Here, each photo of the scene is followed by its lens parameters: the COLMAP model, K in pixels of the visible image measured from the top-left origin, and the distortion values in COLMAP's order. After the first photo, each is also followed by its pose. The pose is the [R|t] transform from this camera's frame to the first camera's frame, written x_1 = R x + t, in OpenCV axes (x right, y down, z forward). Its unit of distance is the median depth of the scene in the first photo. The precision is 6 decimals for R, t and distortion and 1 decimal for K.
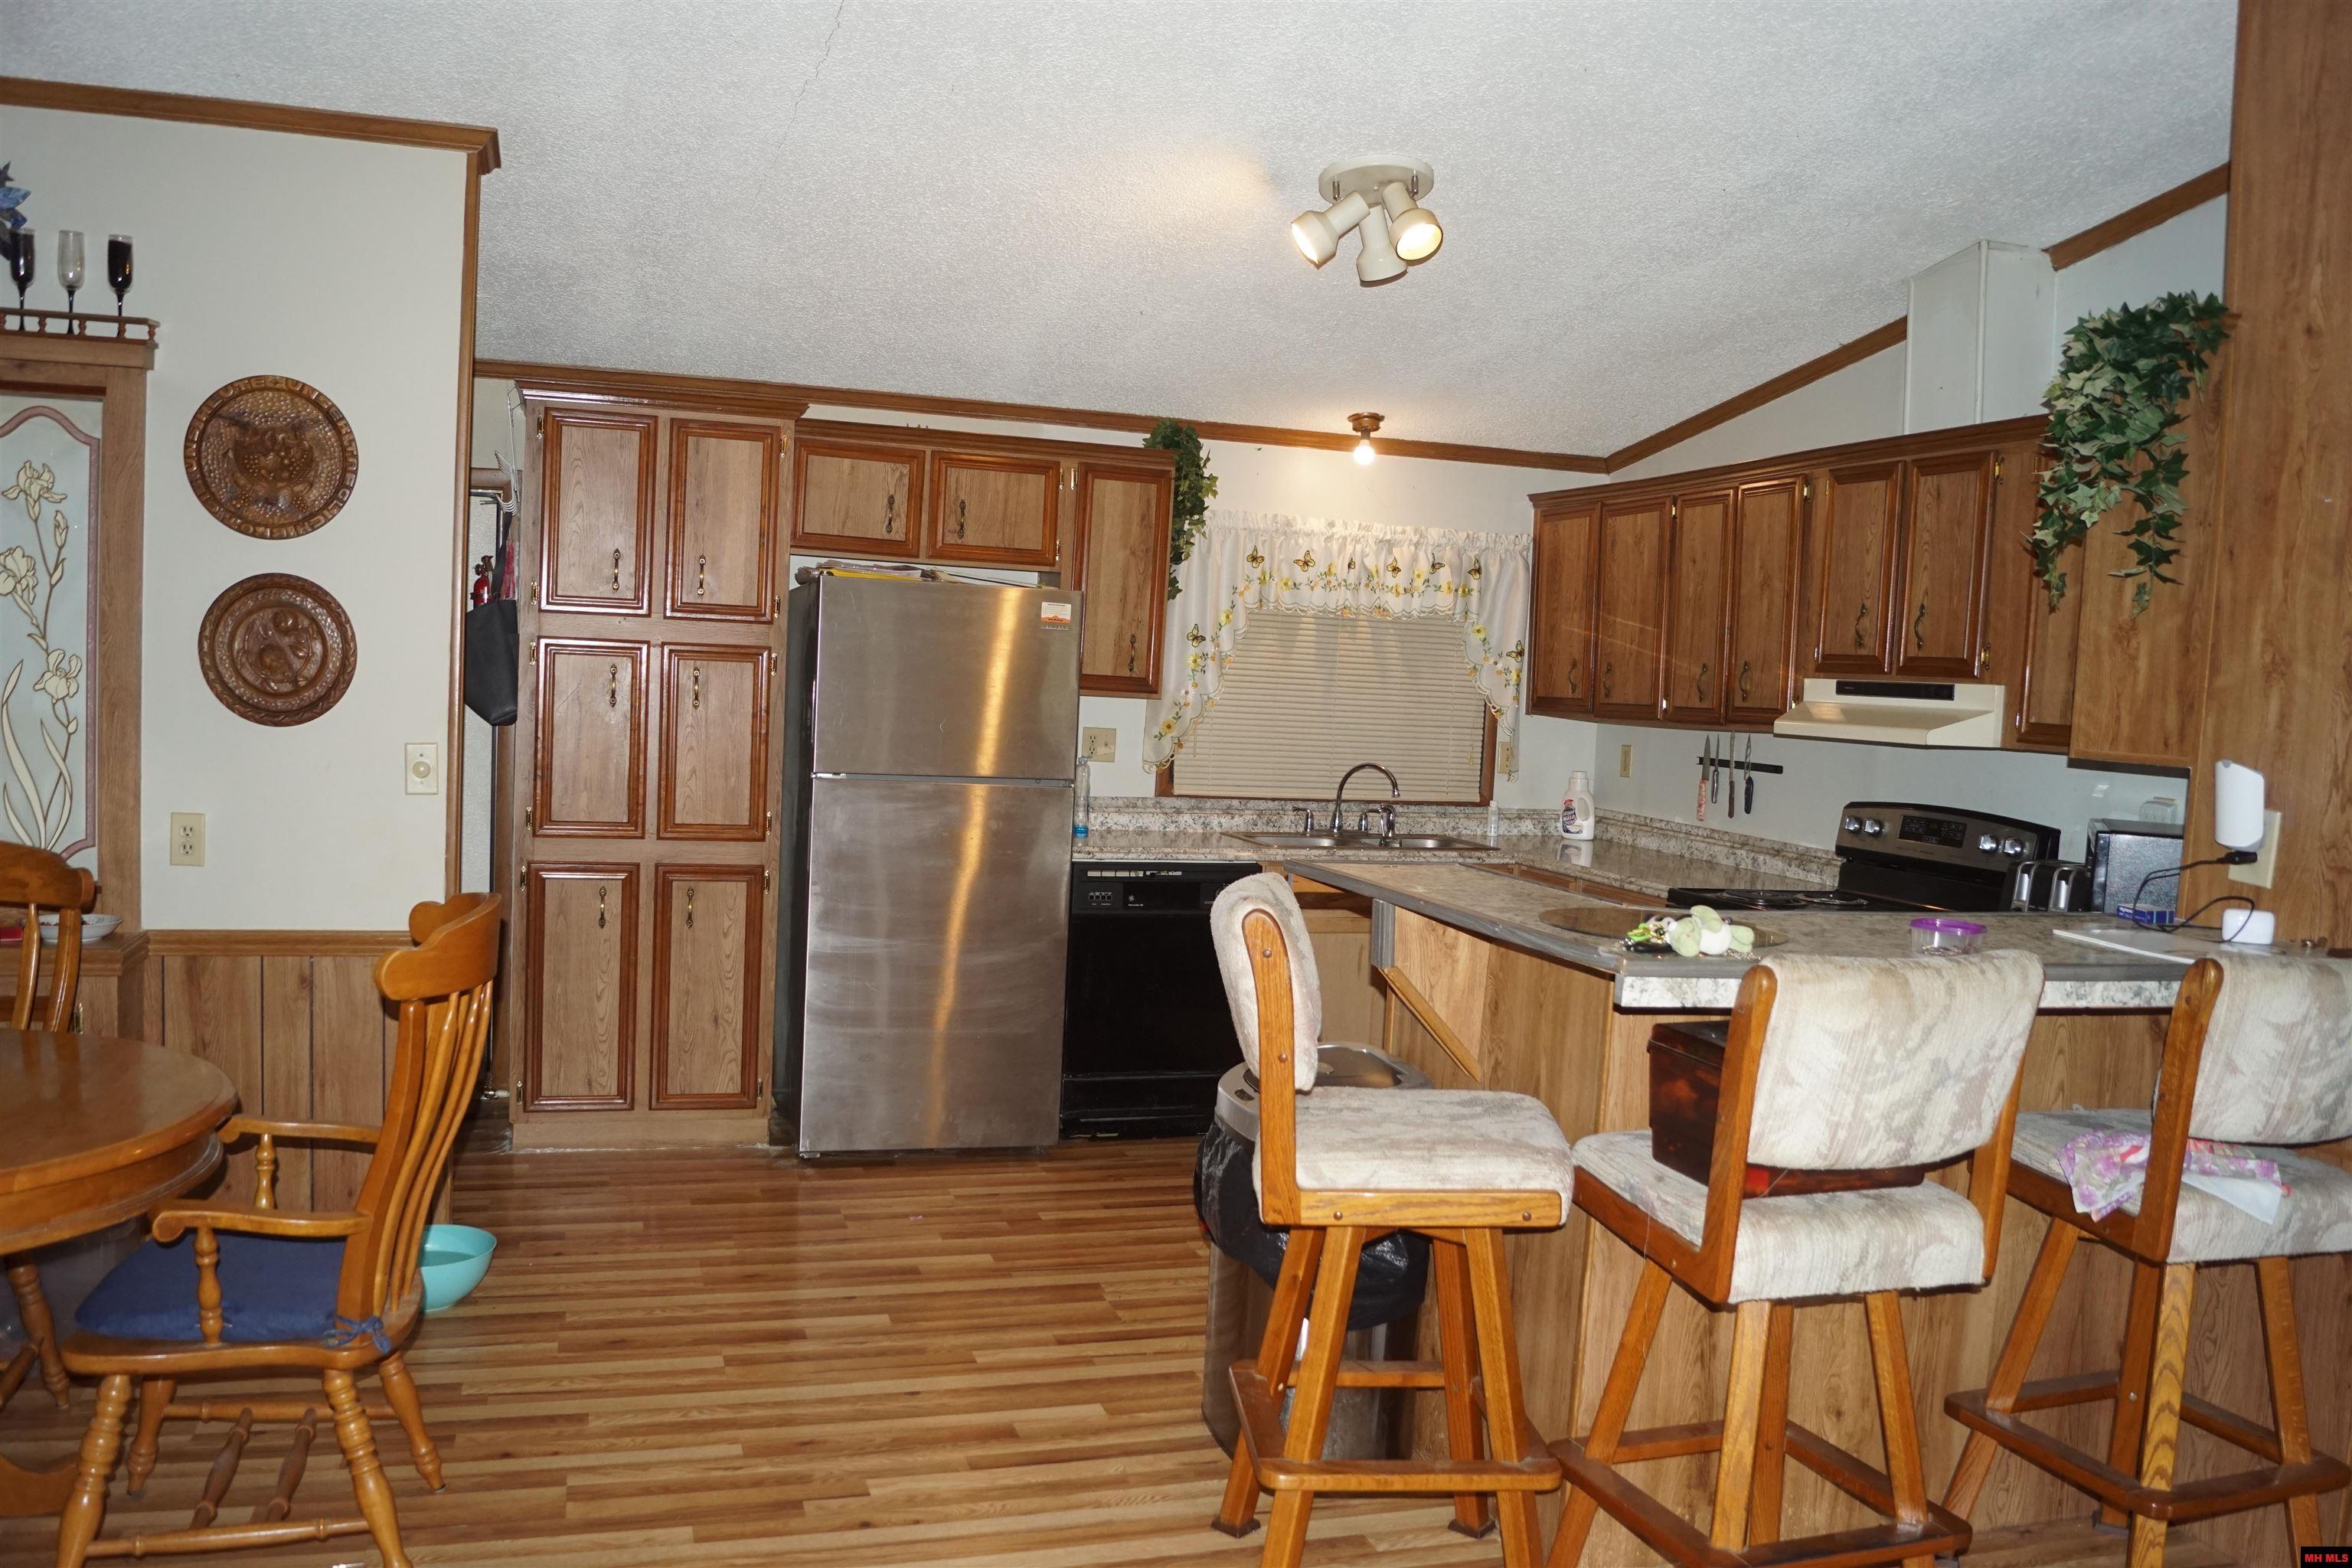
lens RADIAL K [[1816.6, 0, 1140.2], [0, 1816.6, 816.9], [0, 0, 1]] dist [-0.087614, 0.018658]
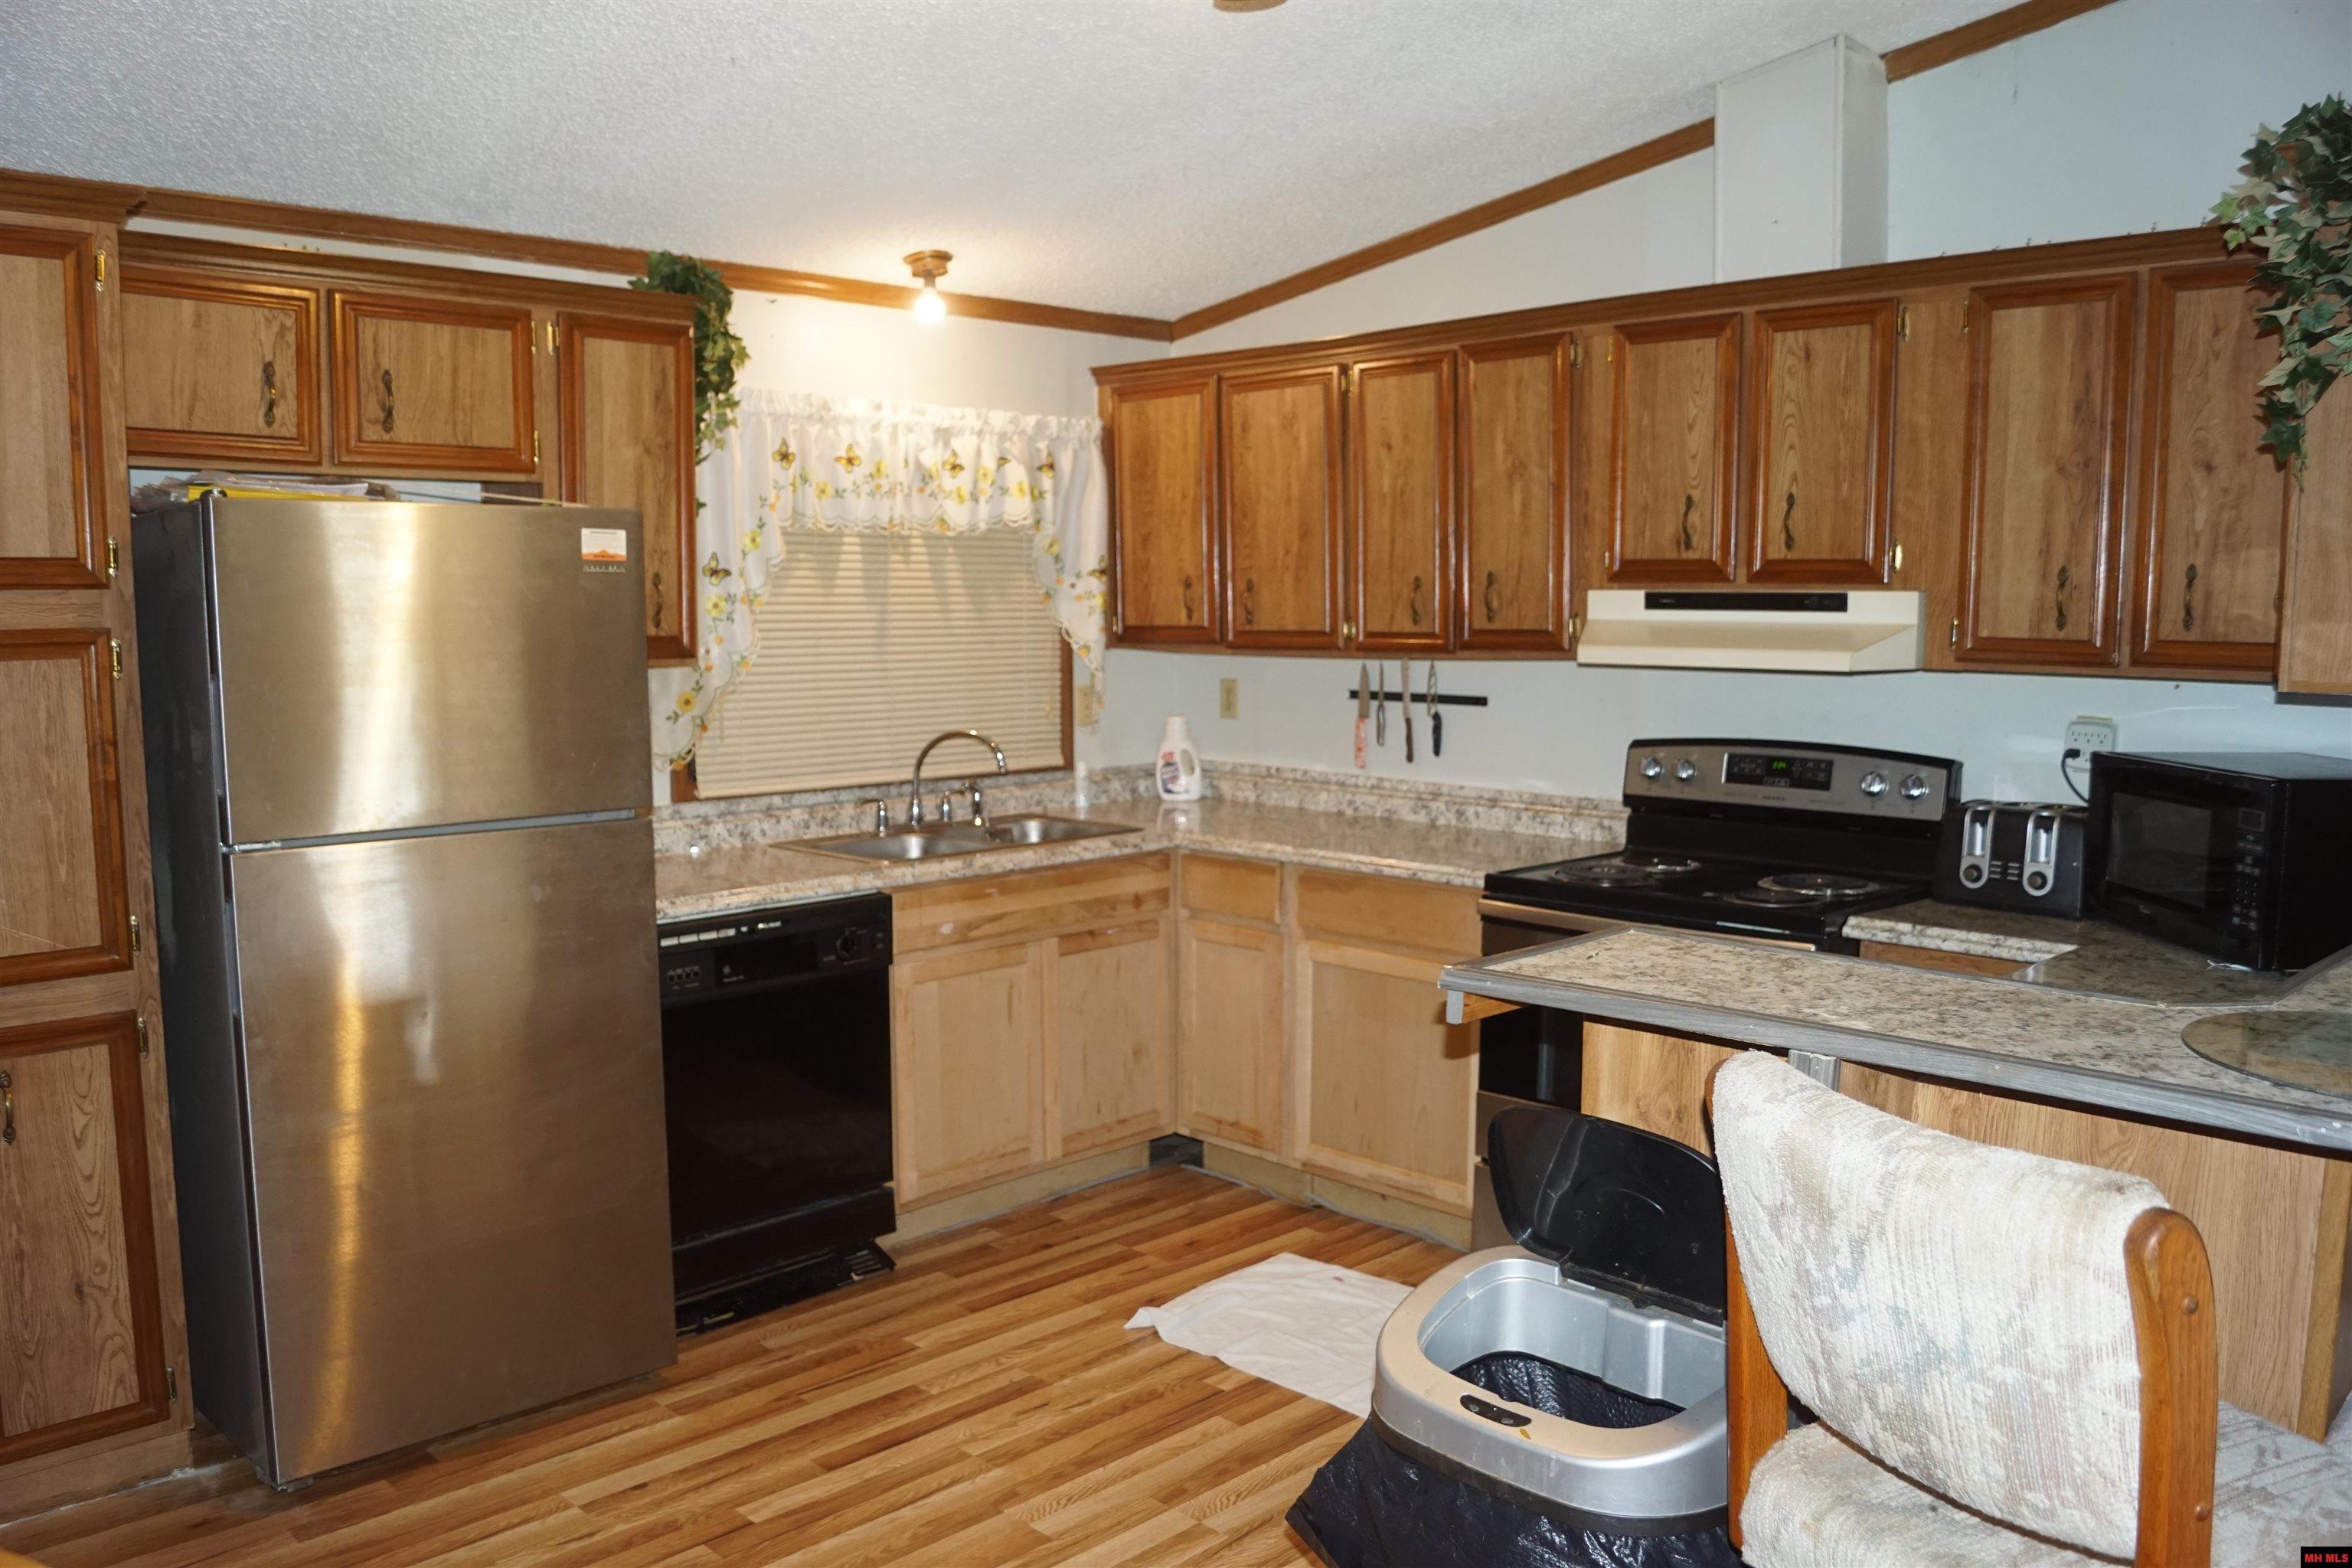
lens RADIAL K [[1816.6, 0, 1140.2], [0, 1816.6, 816.9], [0, 0, 1]] dist [-0.087614, 0.018658]
pose [[0.889096, -0.103404, 0.445888, -0.176162], [0.080817, 0.994307, 0.069438, -0.049445], [-0.450530, -0.025701, 0.892391, 0.375456]]
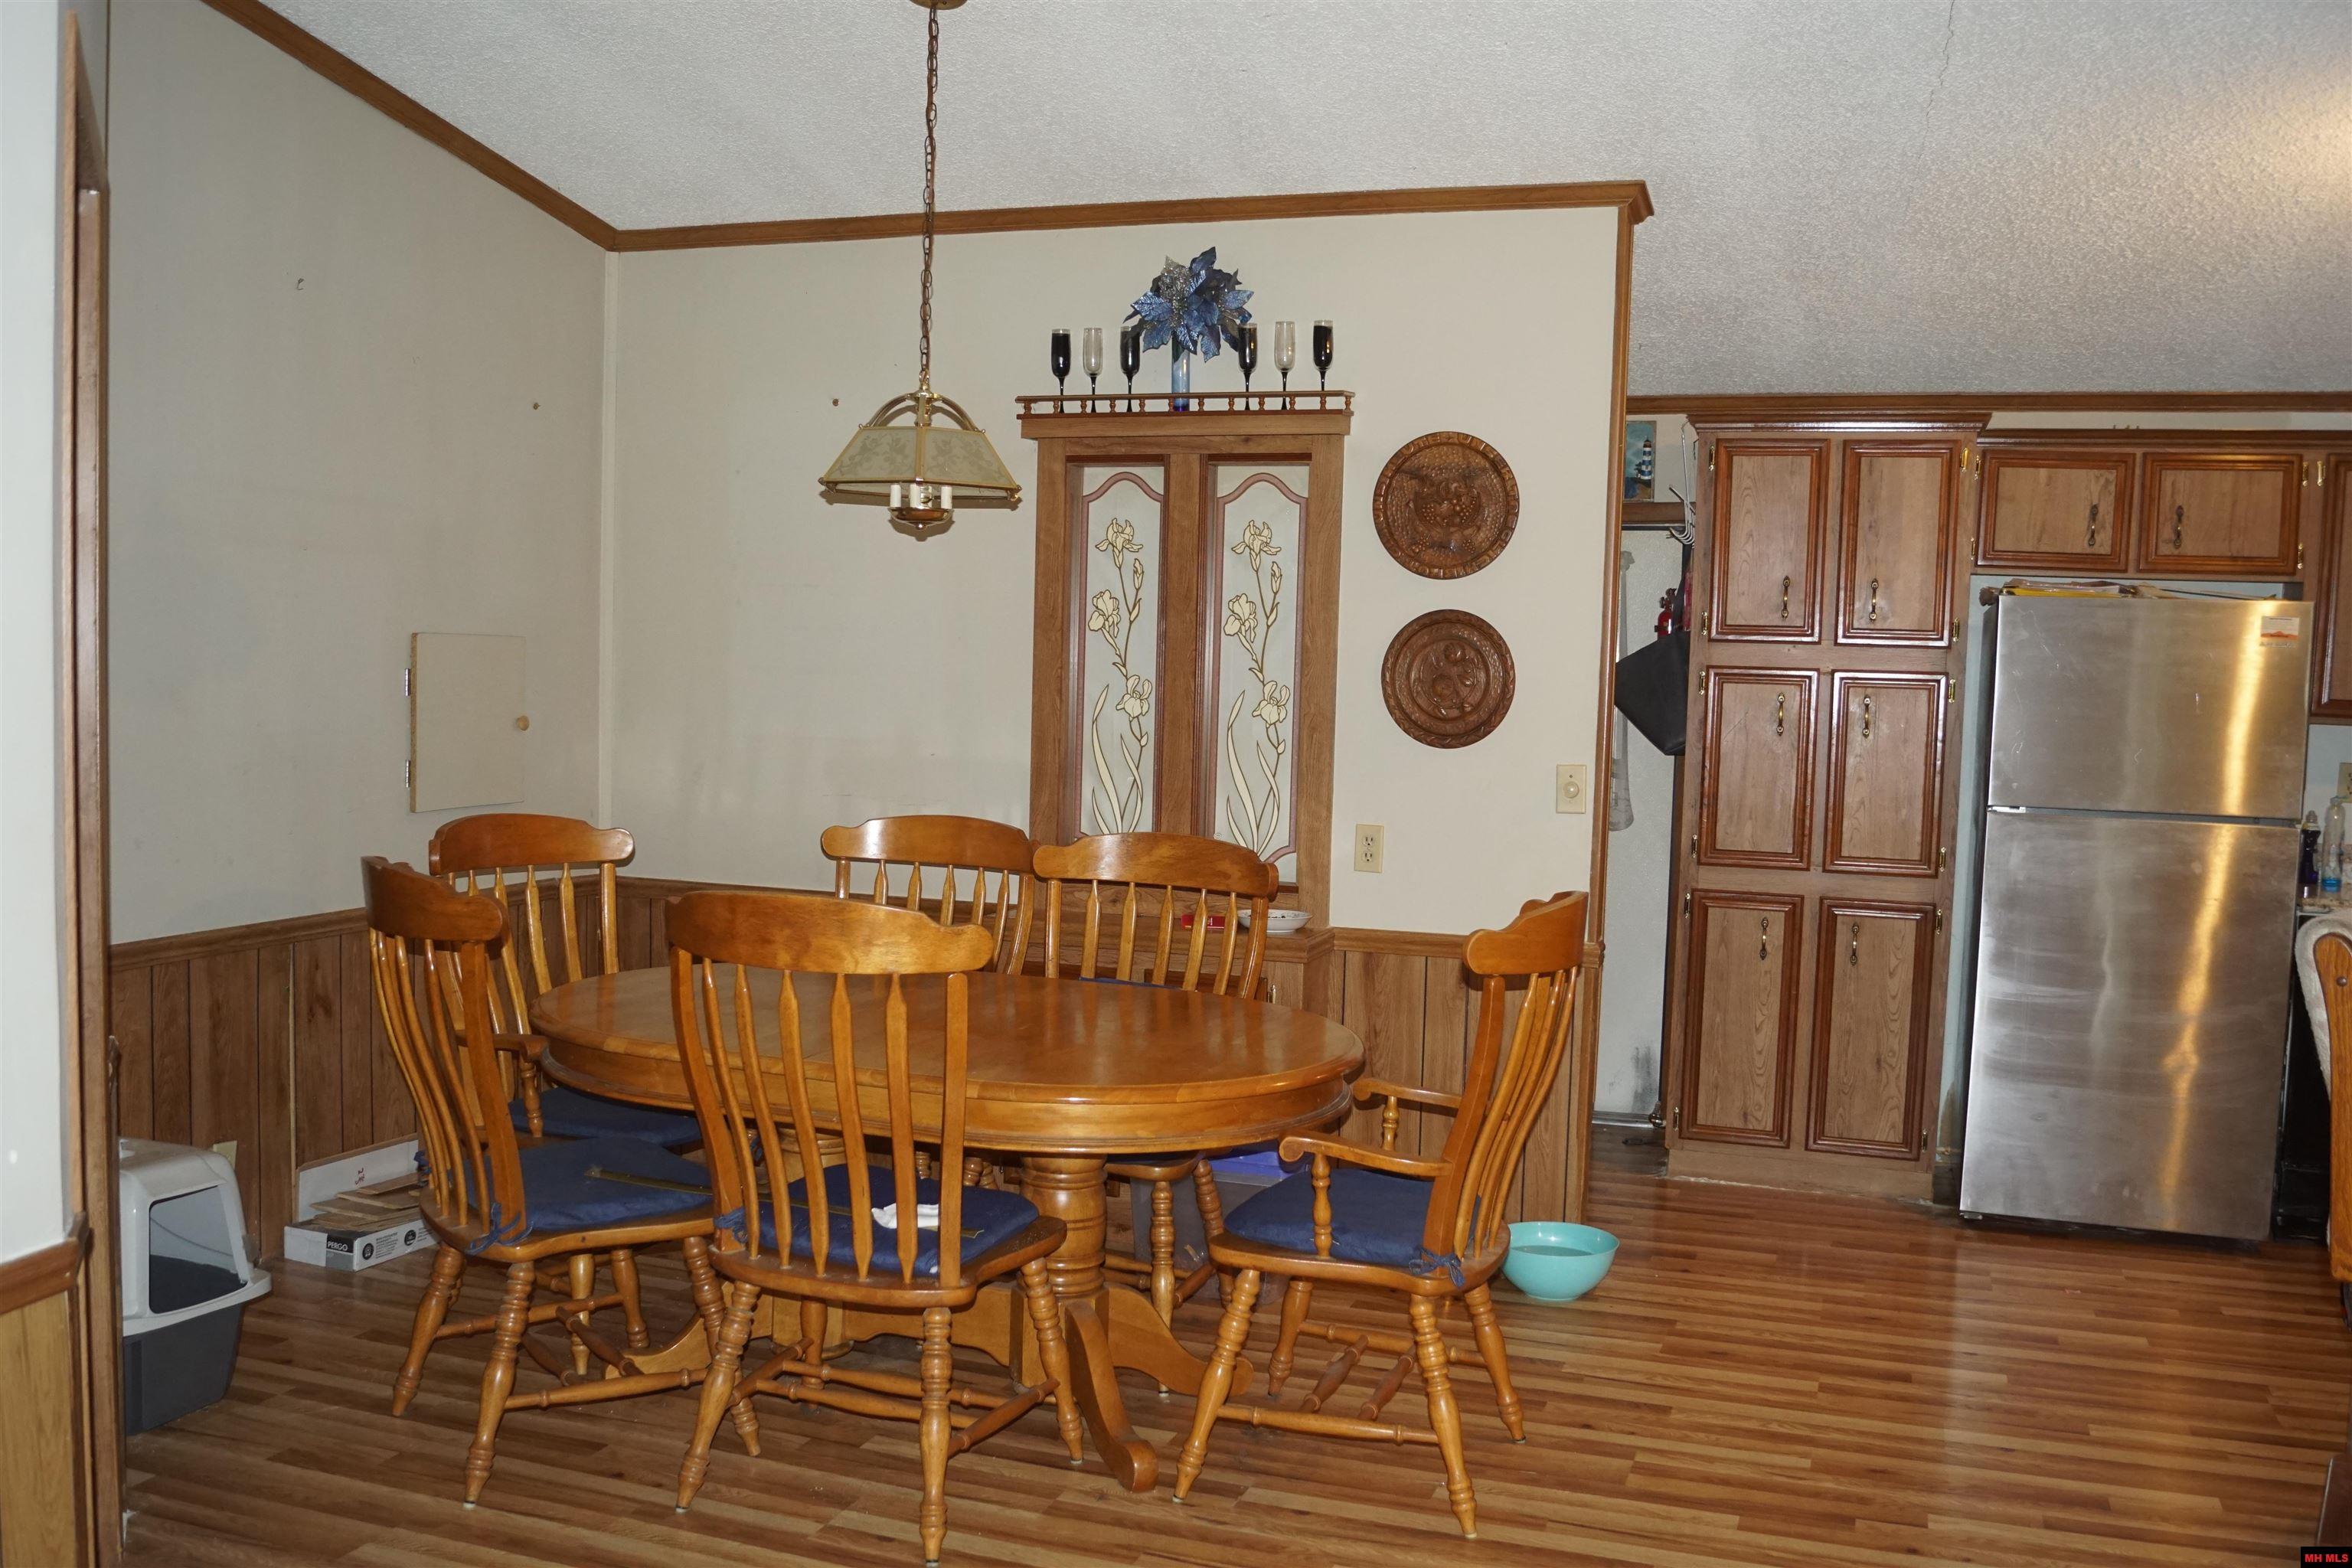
lens RADIAL K [[2008.4, 0, 1176.1], [0, 2008.4, 815.2], [0, 0, 1]] dist [-0.080050, 0.009888]
pose [[0.803474, 0.017160, -0.595092, 0.093431], [-0.036379, 0.999132, -0.020308, 0.016884], [0.594227, 0.037966, 0.803401, -0.073431]]
